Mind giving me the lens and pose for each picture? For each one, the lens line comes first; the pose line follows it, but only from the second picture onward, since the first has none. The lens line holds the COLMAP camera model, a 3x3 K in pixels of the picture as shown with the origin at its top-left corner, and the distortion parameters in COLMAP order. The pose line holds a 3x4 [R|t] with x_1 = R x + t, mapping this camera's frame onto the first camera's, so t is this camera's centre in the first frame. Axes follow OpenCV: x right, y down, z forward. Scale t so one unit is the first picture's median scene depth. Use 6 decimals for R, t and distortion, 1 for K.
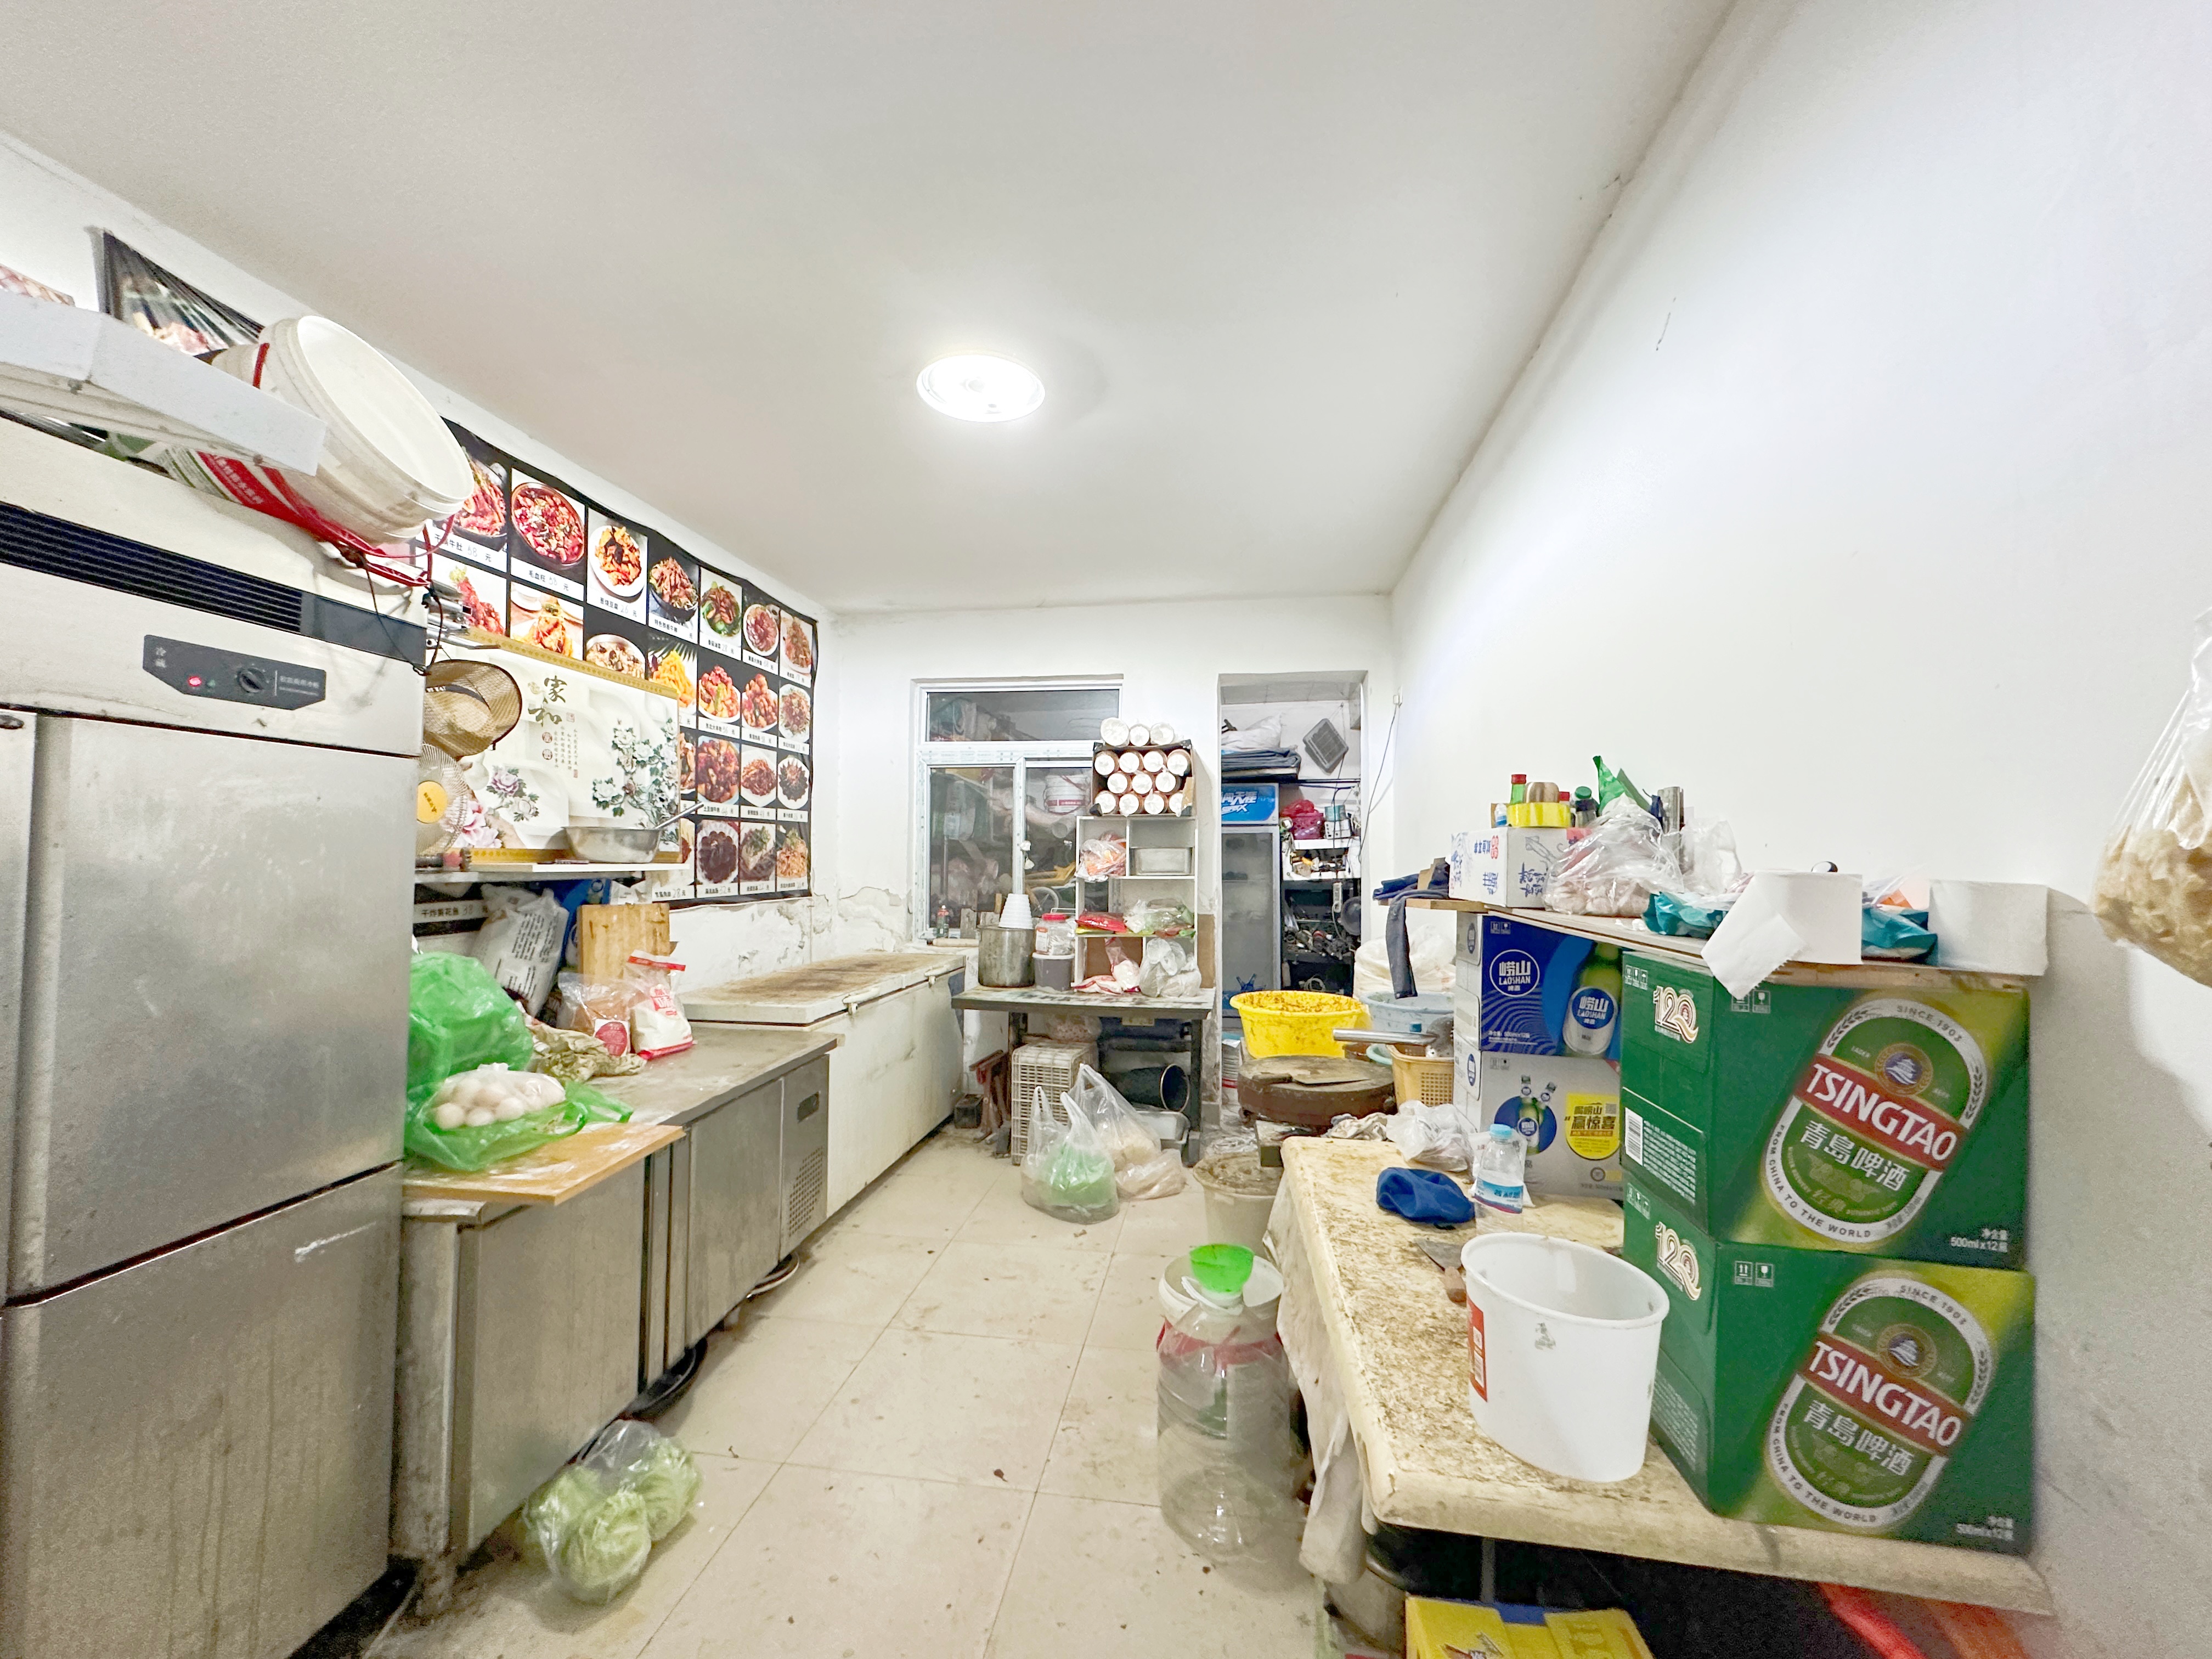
lens RADIAL K [[885.0, 0, 1102.7], [0, 885.0, 830.5], [0, 0, 1]] dist [0.000745, 0.000035]
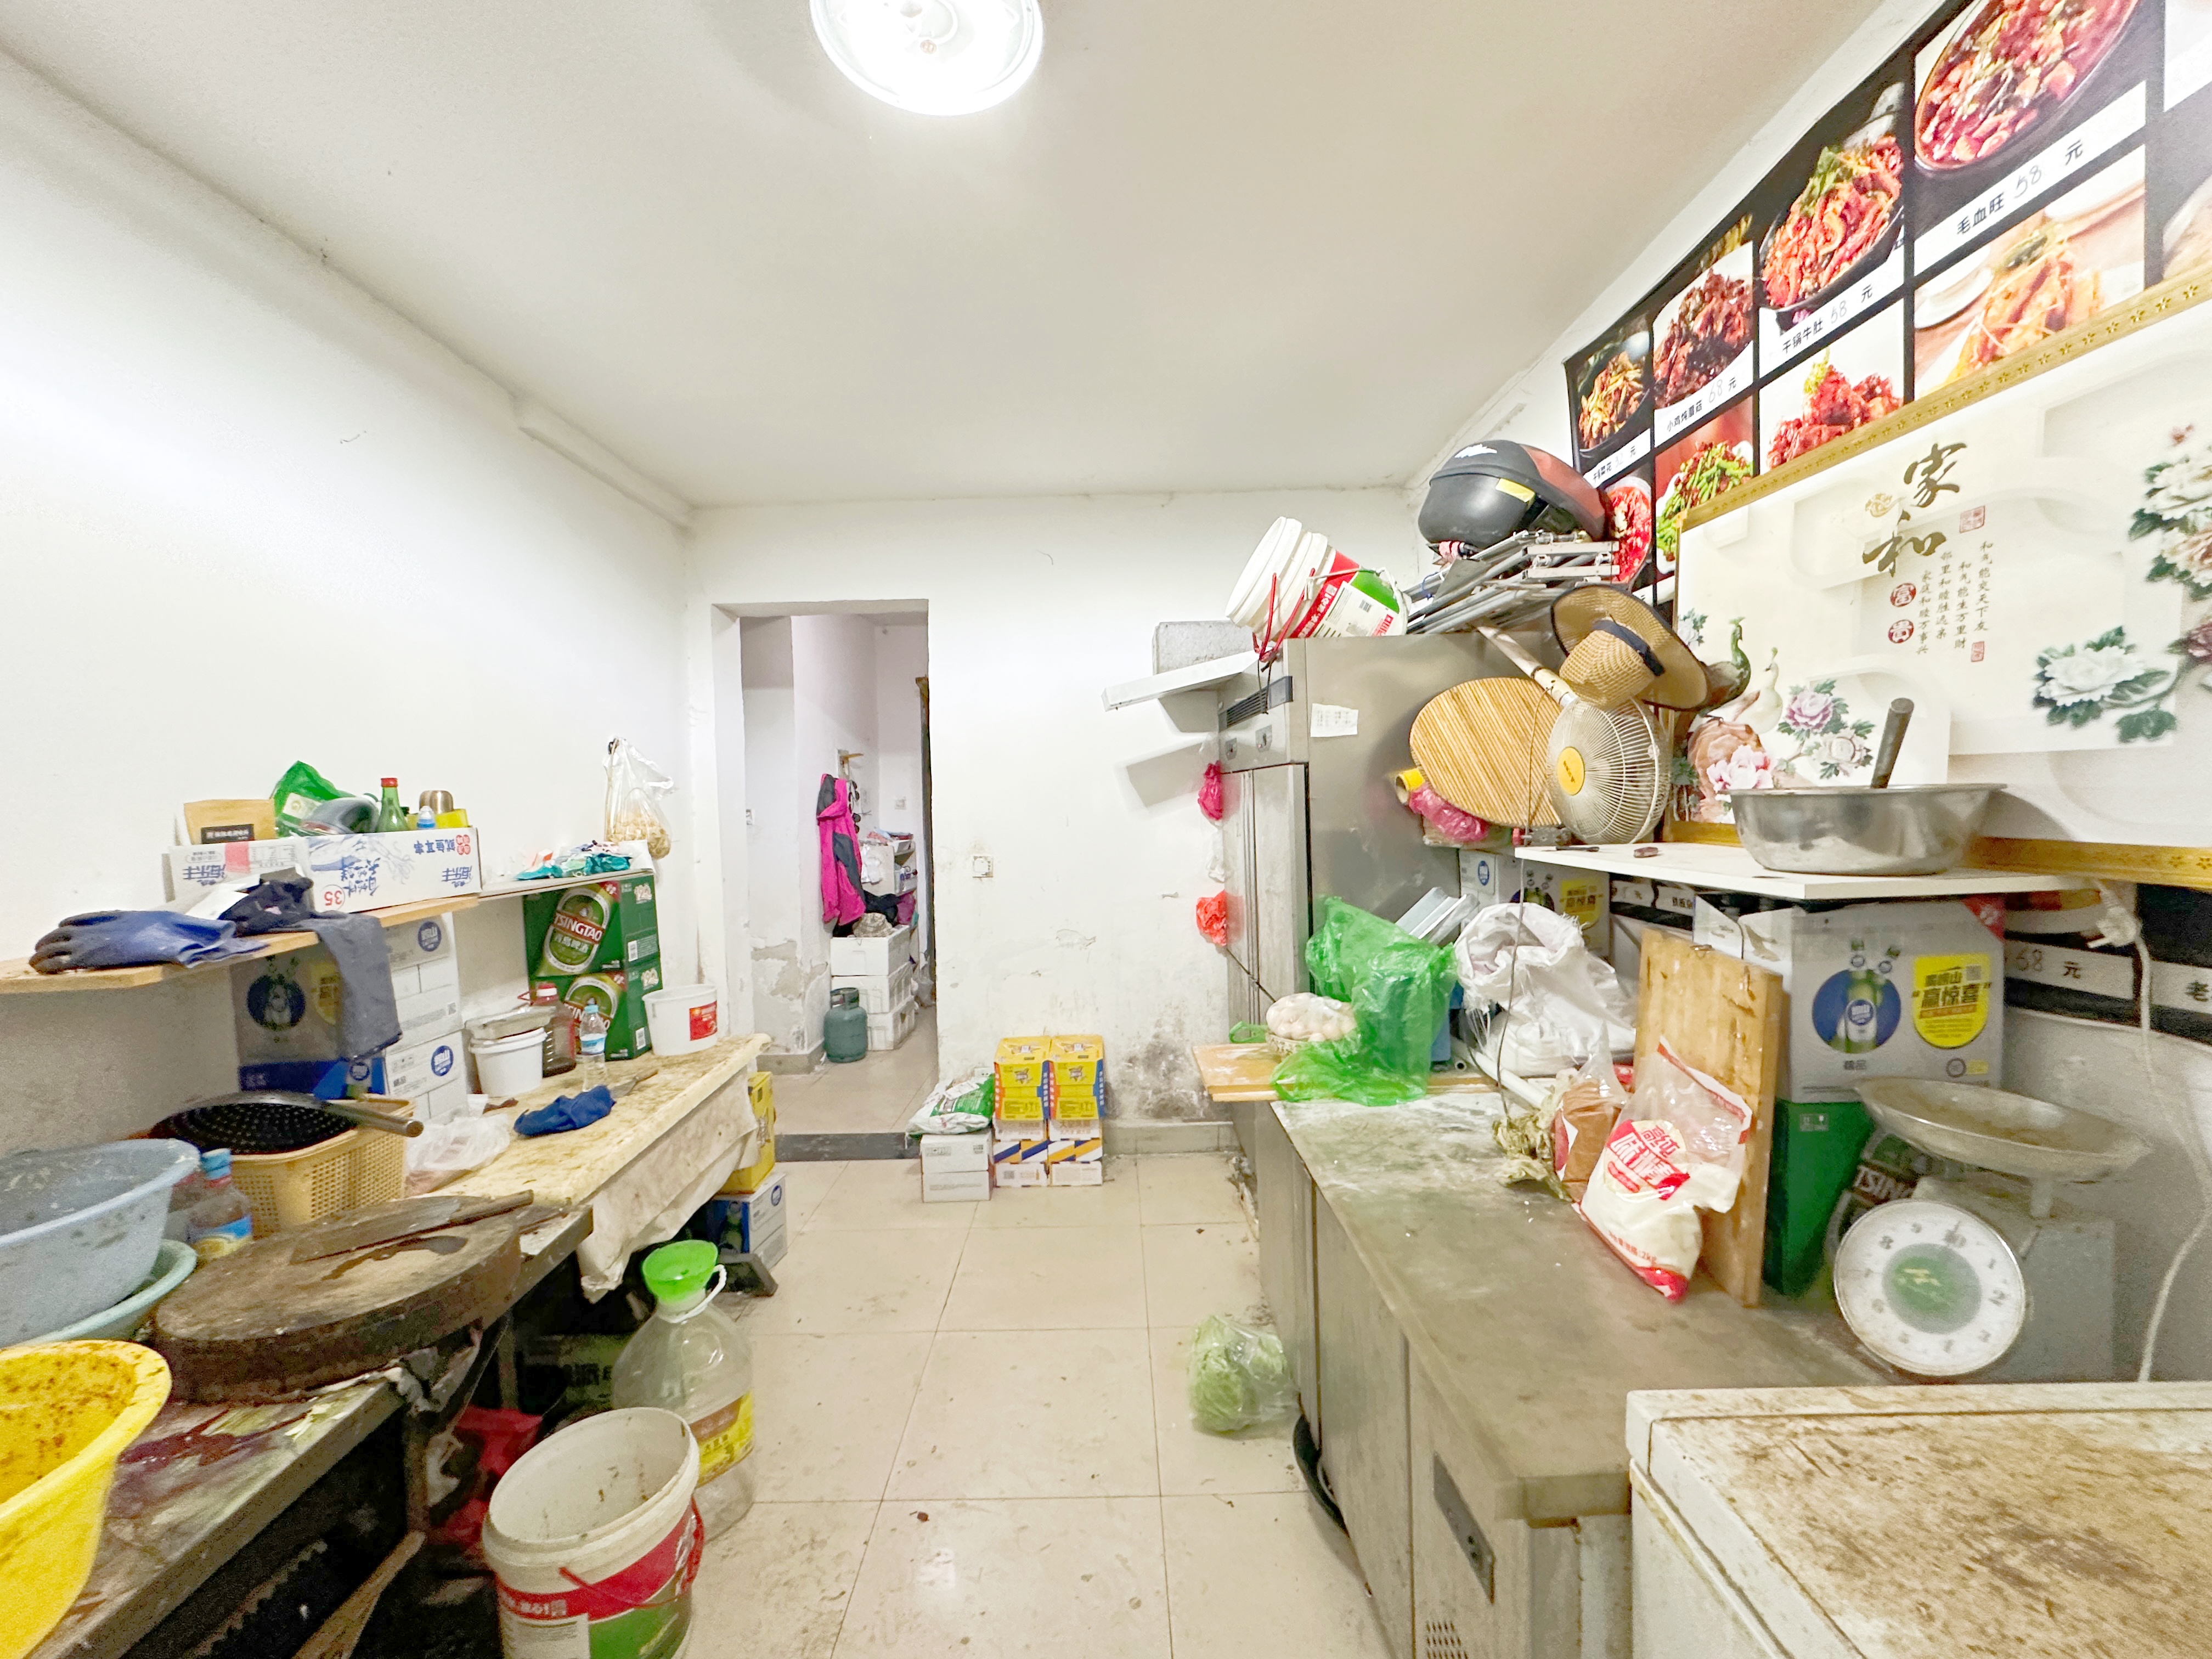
lens RADIAL K [[885.0, 0, 1104.2], [0, 885.0, 831.5], [0, 0, 1]] dist [0.000745, 0.000035]
pose [[-0.990136, 0.021649, -0.138425, -0.141839], [0.020047, 0.999715, 0.012962, 0.006183], [0.138666, 0.010059, -0.990288, 1.427188]]
